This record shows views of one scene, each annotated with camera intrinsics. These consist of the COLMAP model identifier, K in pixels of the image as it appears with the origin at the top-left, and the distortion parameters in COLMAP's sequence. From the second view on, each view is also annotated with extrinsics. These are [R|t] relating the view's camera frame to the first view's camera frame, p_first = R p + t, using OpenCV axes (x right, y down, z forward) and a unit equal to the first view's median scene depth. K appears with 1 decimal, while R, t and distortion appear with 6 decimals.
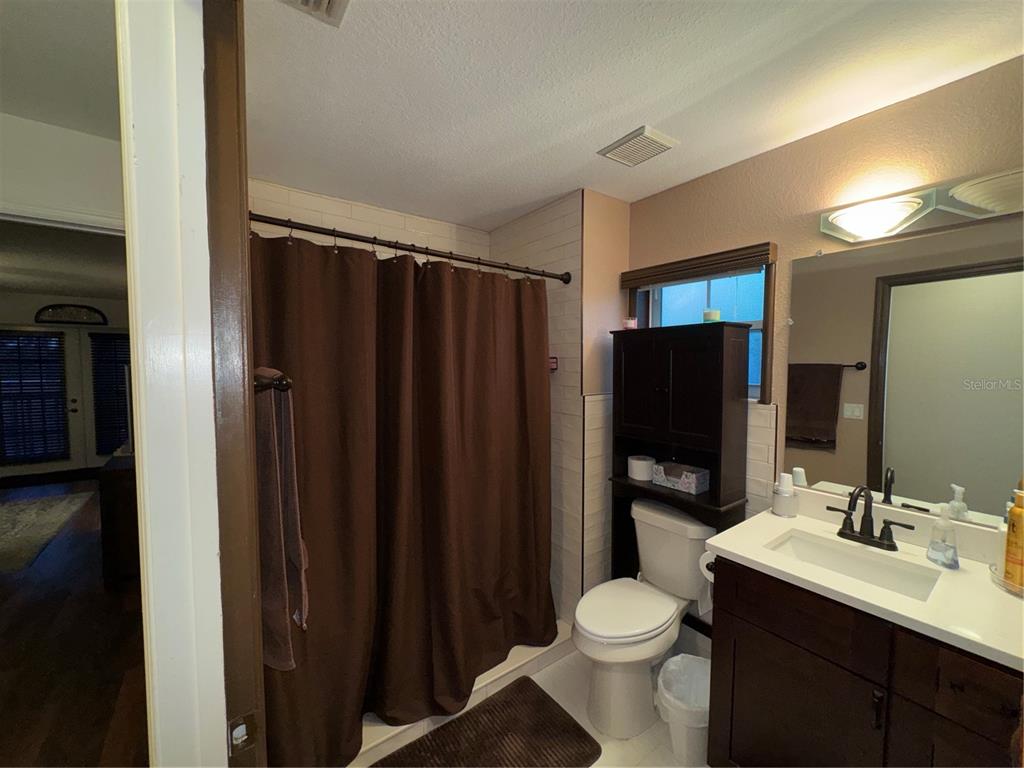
lens RADIAL K [[407.1, 0, 511.8], [0, 407.1, 384.3], [0, 0, 1]] dist [-0.003008, 0.000371]
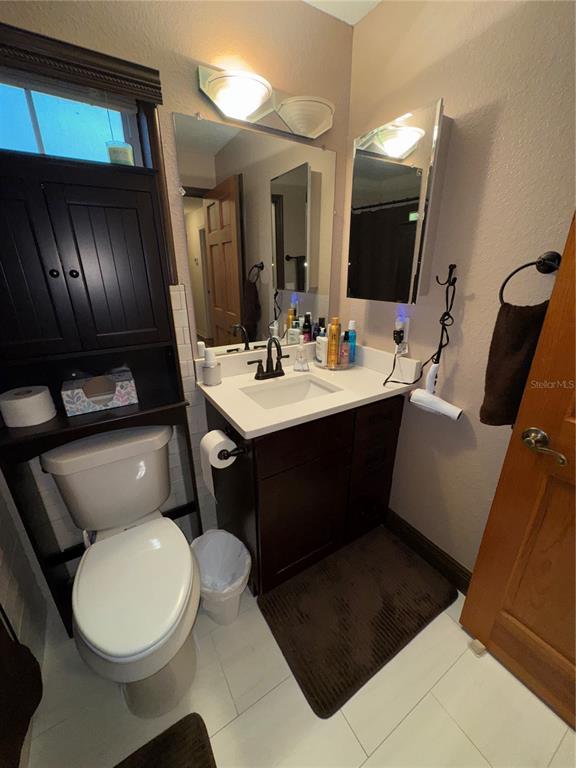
lens RADIAL K [[305.3, 0, 289.3], [0, 305.3, 382.0], [0, 0, 1]] dist [-0.003008, 0.000371]
pose [[0.067737, -0.343582, 0.936677, -0.117257], [0.056403, 0.938650, 0.340227, 0.036254], [-0.996108, 0.029785, 0.082960, 0.699126]]
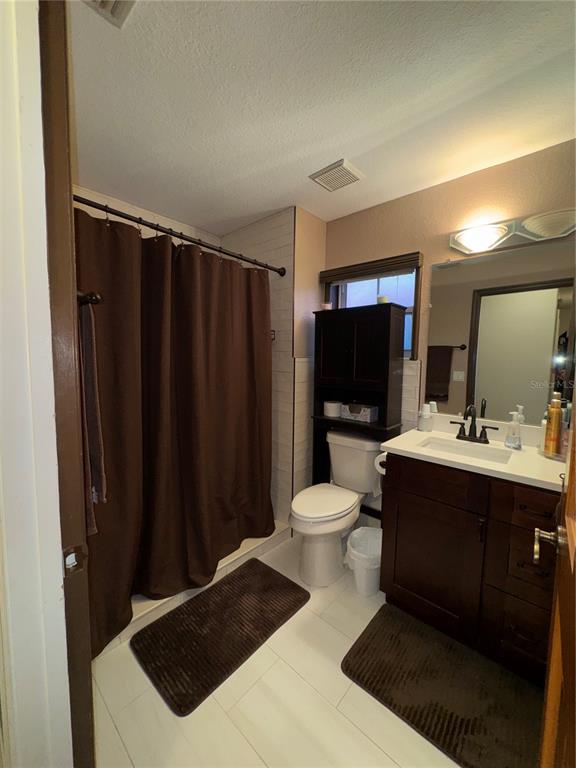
lens RADIAL K [[305.3, 0, 285.3], [0, 305.3, 384.3], [0, 0, 1]] dist [-0.003008, 0.000371]
pose [[0.979322, -0.000636, 0.202306, -0.081551], [-0.005505, 0.999541, 0.029794, 0.110020], [-0.202232, -0.030291, 0.978869, -0.022959]]
